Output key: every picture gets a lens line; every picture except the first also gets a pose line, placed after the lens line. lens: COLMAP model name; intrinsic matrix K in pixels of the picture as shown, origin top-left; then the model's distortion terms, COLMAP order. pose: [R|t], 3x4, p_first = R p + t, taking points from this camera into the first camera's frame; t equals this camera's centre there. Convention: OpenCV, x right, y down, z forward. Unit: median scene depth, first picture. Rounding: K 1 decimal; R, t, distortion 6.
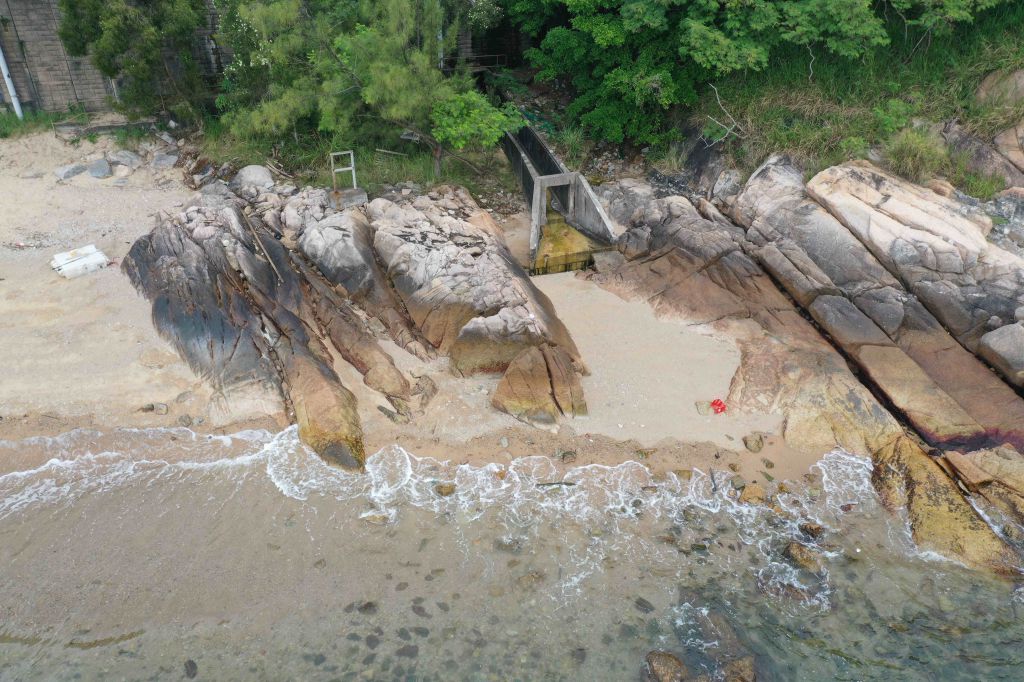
lens RADIAL K [[812.1, 0, 509.4], [0, 812.1, 350.4], [0, 0, 1]] dist [0.001547, 0.009792]
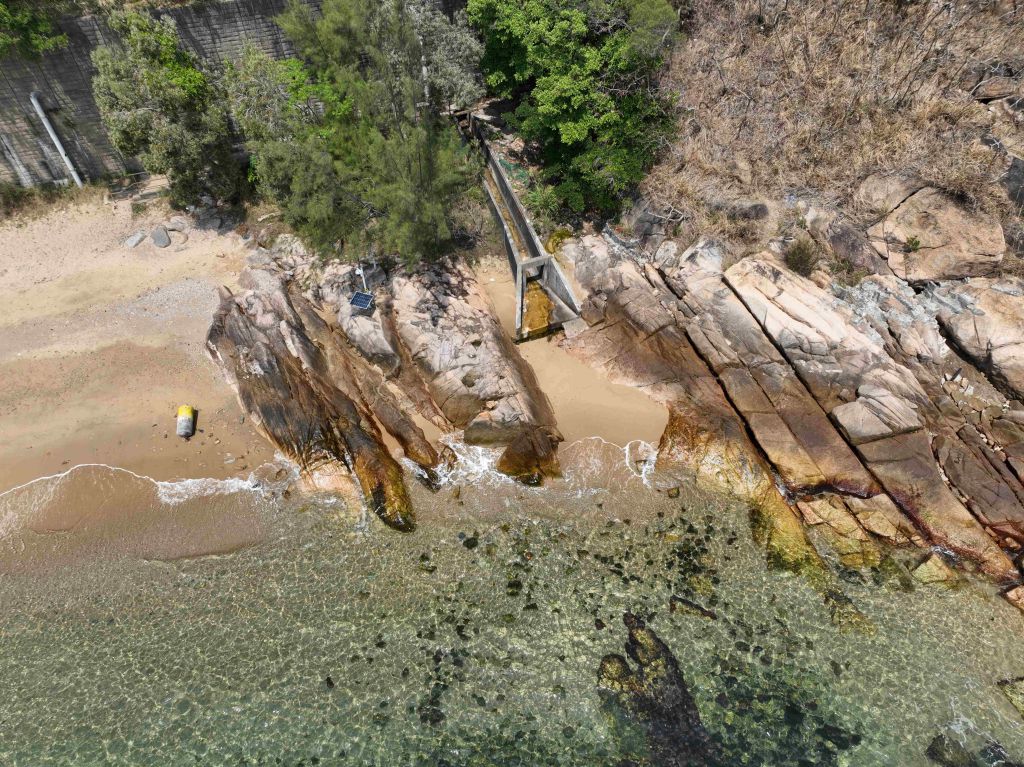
lens RADIAL K [[729.2, 0, 513.0], [0, 729.2, 388.1], [0, 0, 1]] dist [-0.005492, 0.028037]
pose [[0.998480, -0.044845, 0.032042, -0.022983], [0.033718, 0.956884, 0.288506, -0.390531], [-0.043598, -0.286987, 0.956942, -0.176239]]
